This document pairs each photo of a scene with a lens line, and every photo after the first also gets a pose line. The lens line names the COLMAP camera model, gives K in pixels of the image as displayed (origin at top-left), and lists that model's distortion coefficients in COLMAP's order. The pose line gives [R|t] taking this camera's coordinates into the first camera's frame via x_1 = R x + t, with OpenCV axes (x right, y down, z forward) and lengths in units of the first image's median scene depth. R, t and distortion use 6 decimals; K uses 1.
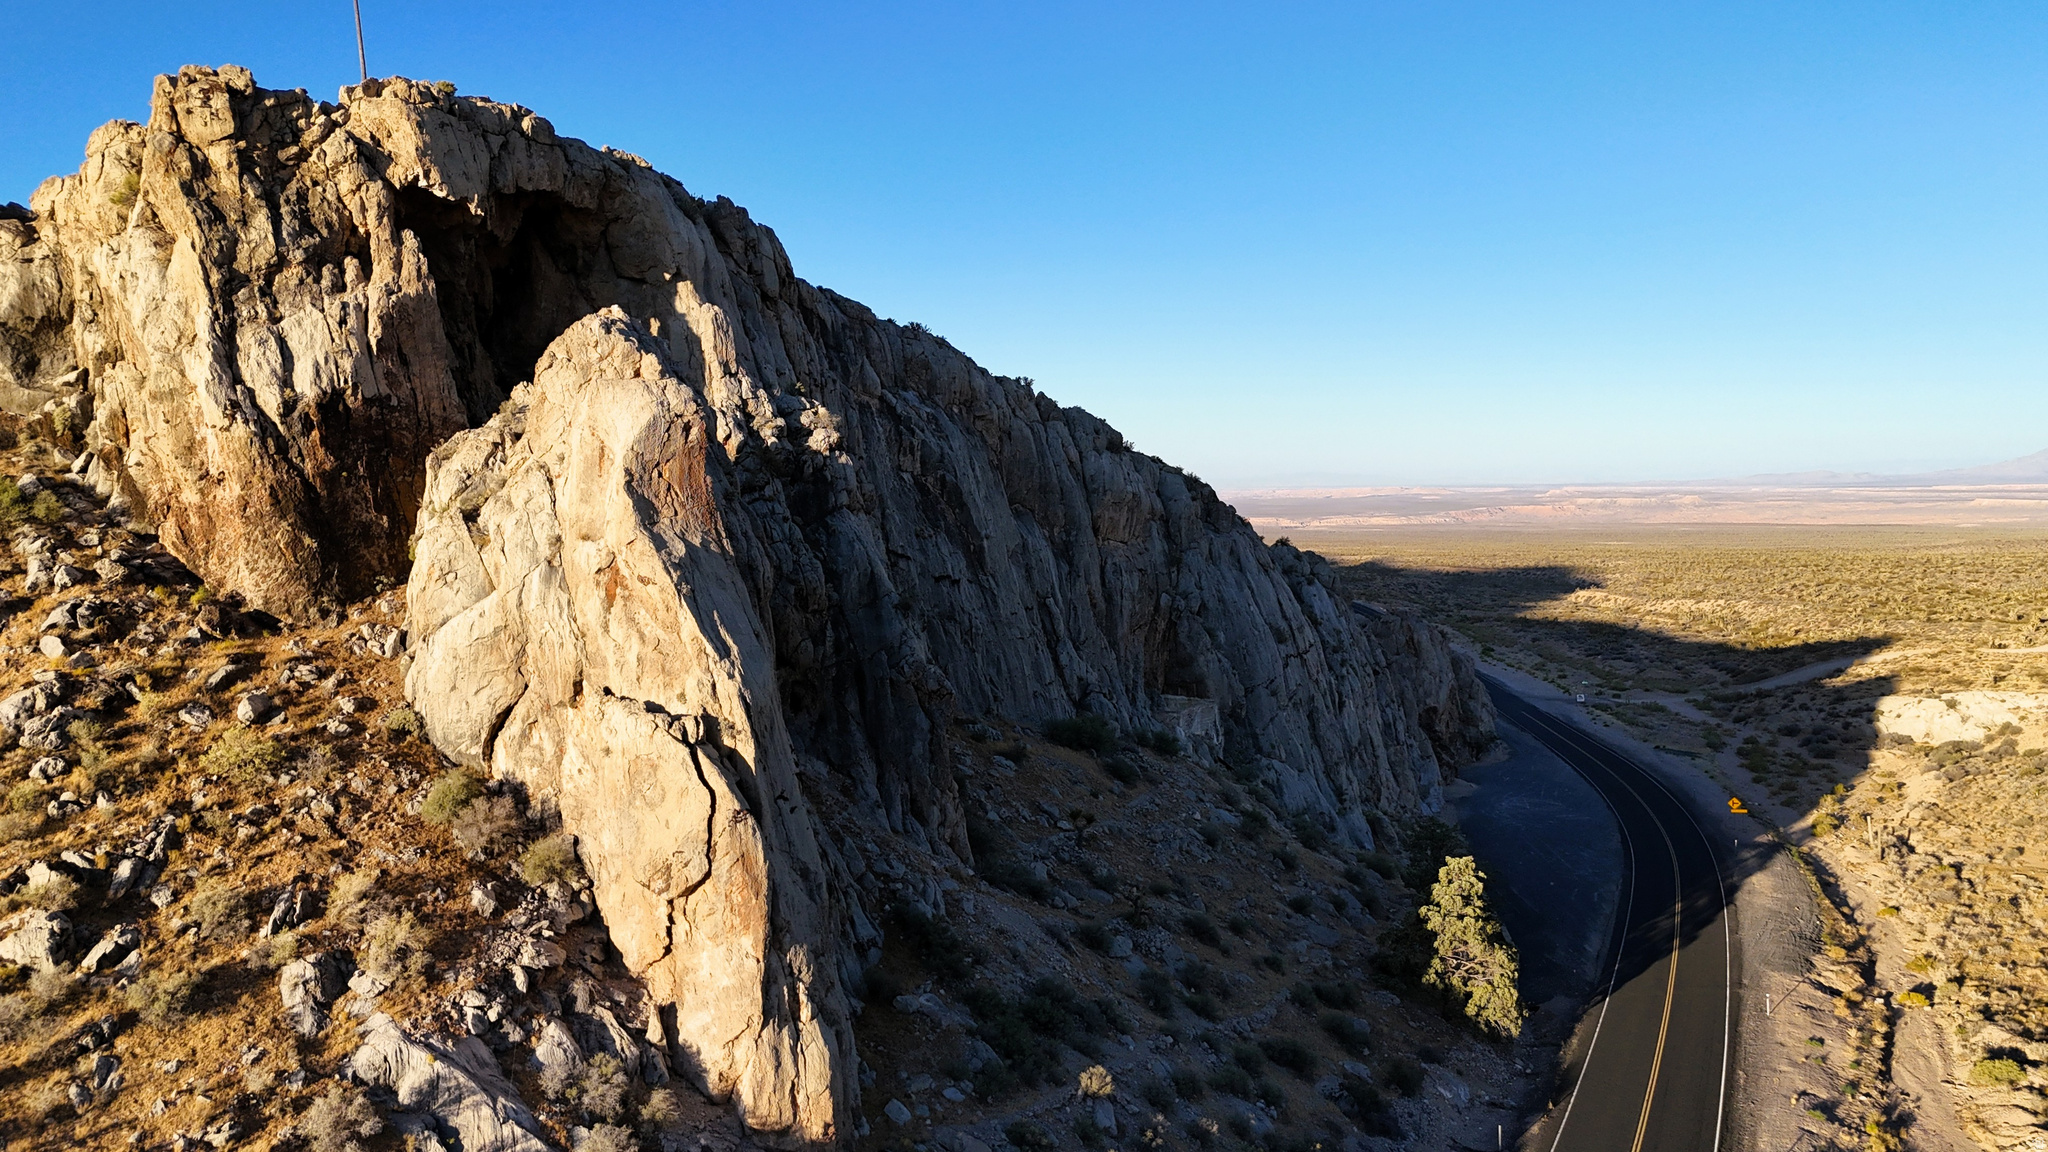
lens RADIAL K [[1506.8, 0, 1023.1], [0, 1506.8, 585.3], [0, 0, 1]] dist [0.072523, -0.064167]
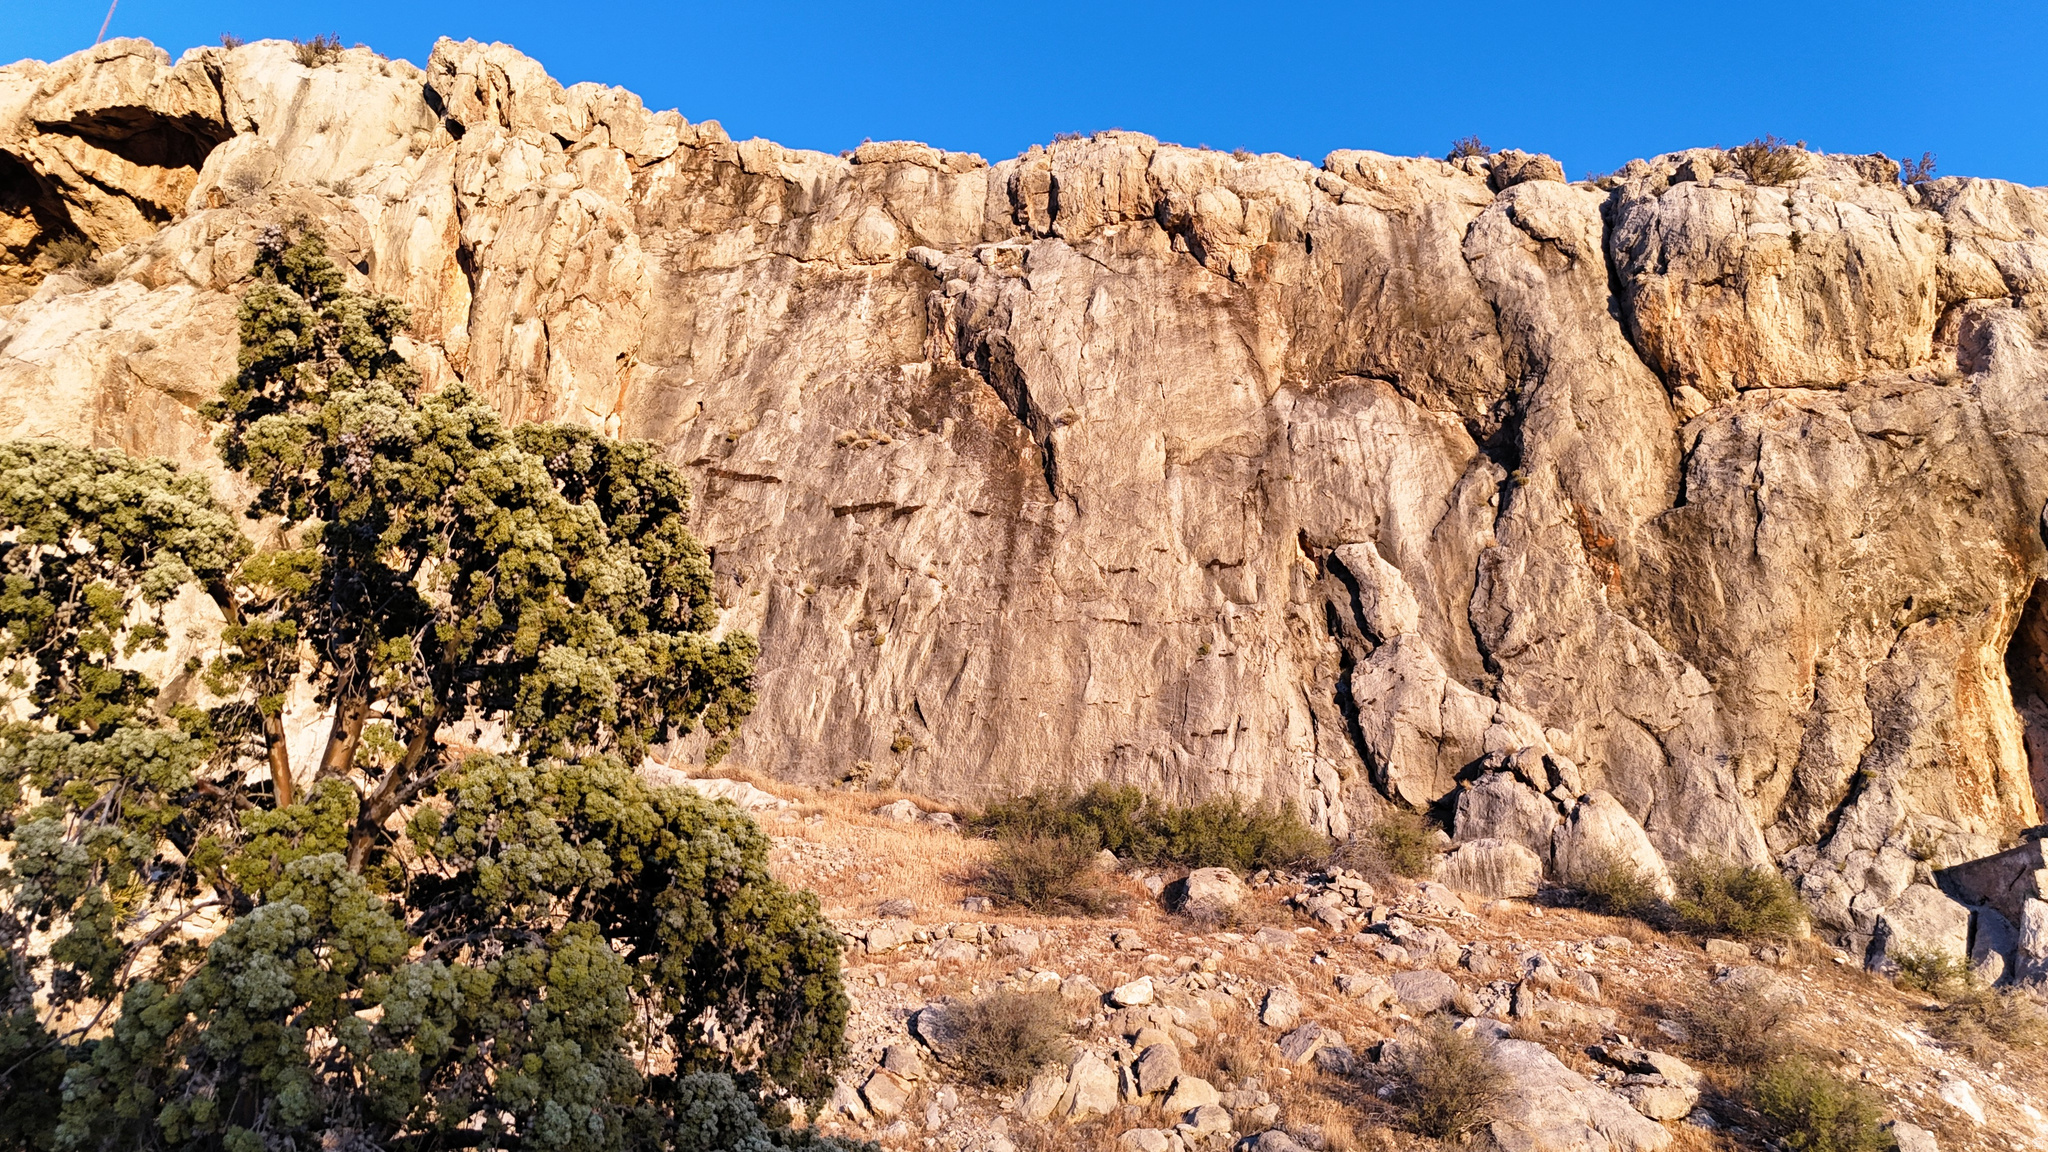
lens RADIAL K [[1509.3, 0, 1025.3], [0, 1509.3, 567.9], [0, 0, 1]] dist [0.080703, -0.080980]
pose [[0.371424, -0.384946, -0.844903, 0.317038], [-0.070716, 0.895629, -0.439144, 0.193691], [0.925766, 0.222857, 0.305436, 0.899130]]
